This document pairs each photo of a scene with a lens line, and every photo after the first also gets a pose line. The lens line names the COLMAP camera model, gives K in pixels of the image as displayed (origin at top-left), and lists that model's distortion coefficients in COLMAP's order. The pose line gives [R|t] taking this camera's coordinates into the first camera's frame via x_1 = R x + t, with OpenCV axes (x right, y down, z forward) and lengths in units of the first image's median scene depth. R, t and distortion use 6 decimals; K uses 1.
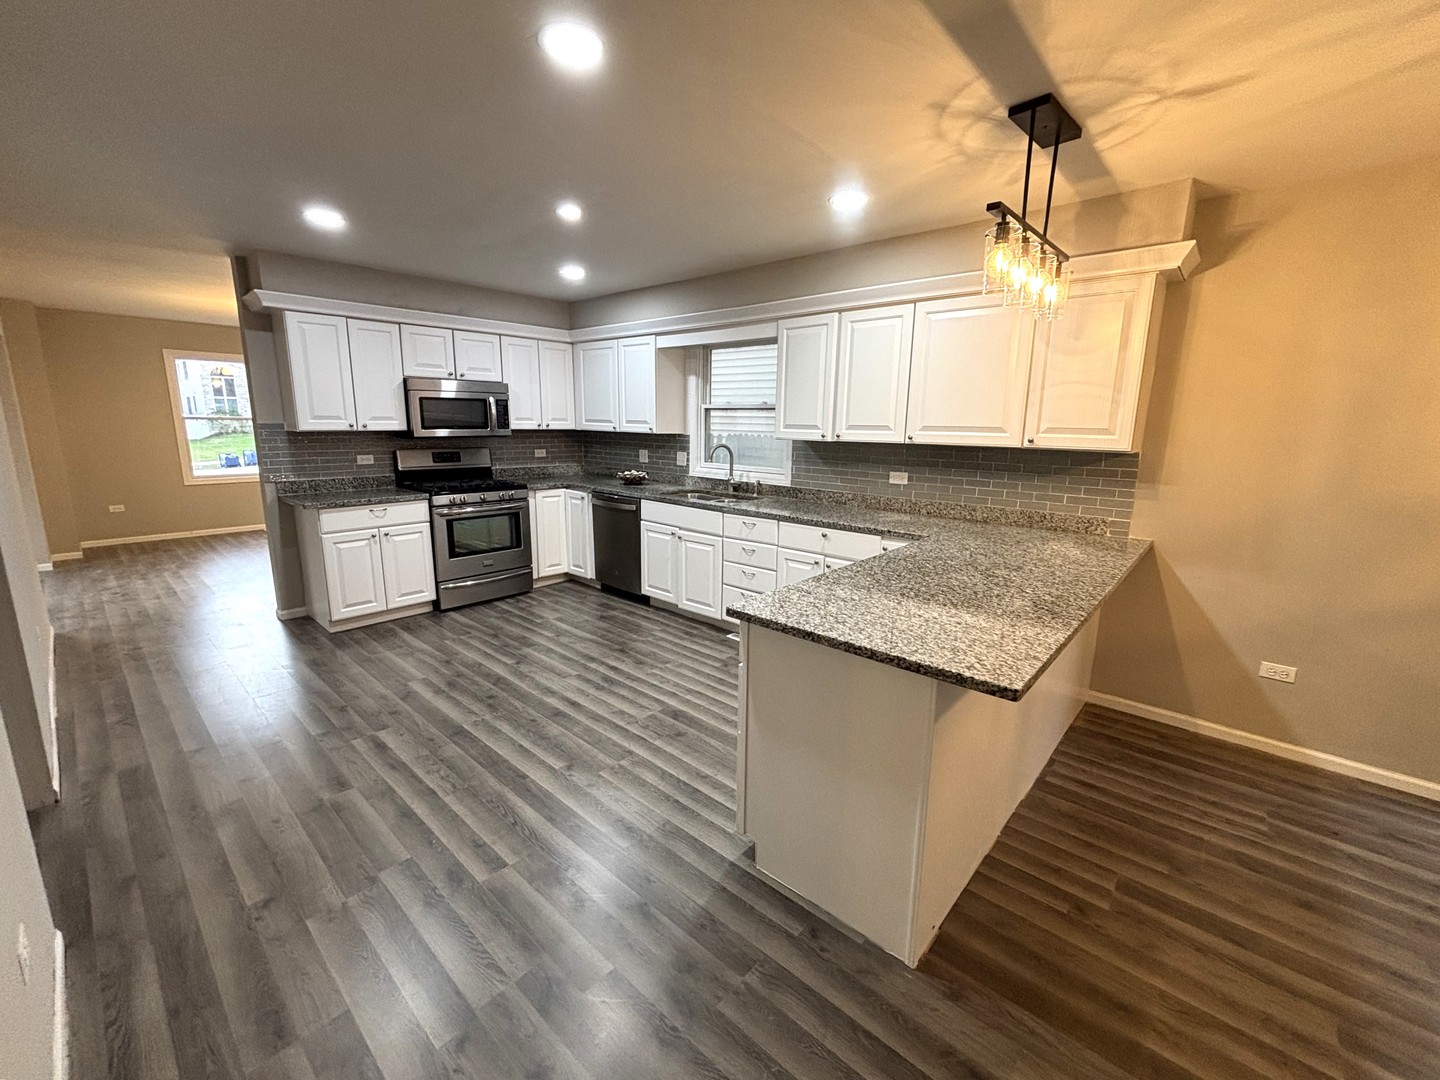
lens RADIAL K [[576.1, 0, 723.3], [0, 576.1, 535.7], [0, 0, 1]] dist [0.001189, 0.000437]
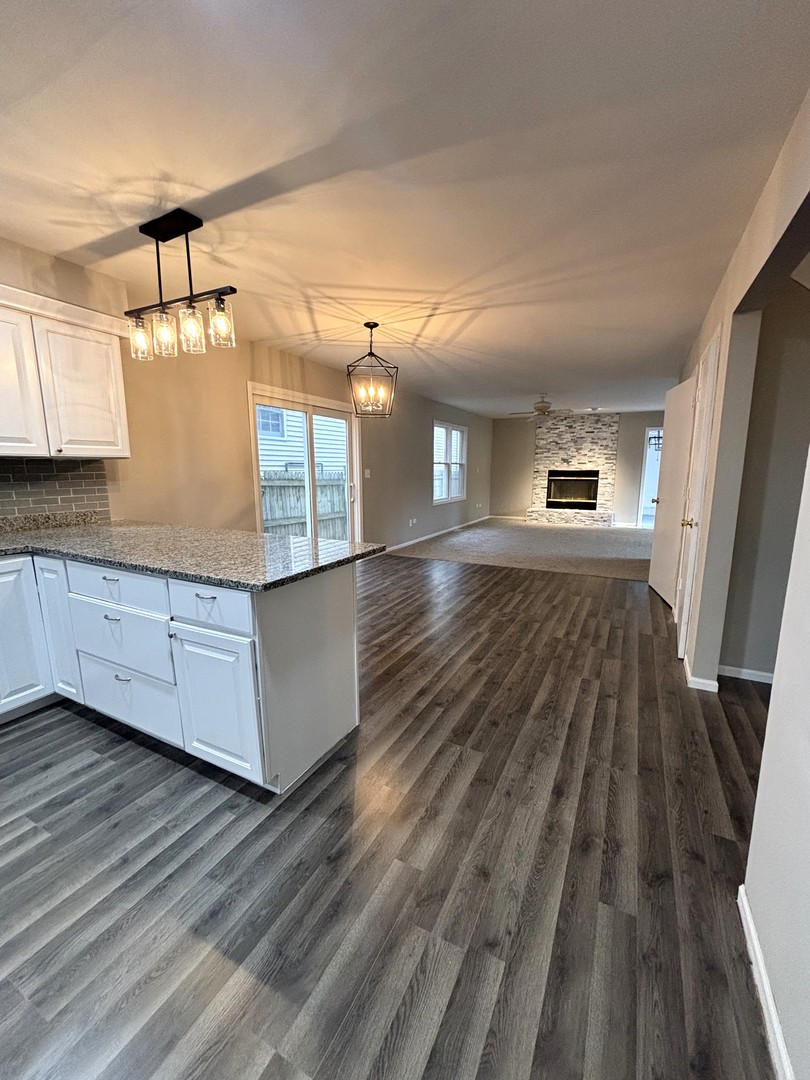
lens RADIAL K [[432.1, 0, 404.7], [0, 432.1, 543.5], [0, 0, 1]] dist [0.001189, 0.000437]
pose [[-0.223691, -0.184966, 0.956948, -0.707221], [0.184435, 0.956056, 0.227906, -0.075775], [-0.957051, 0.227475, -0.179747, 0.737399]]
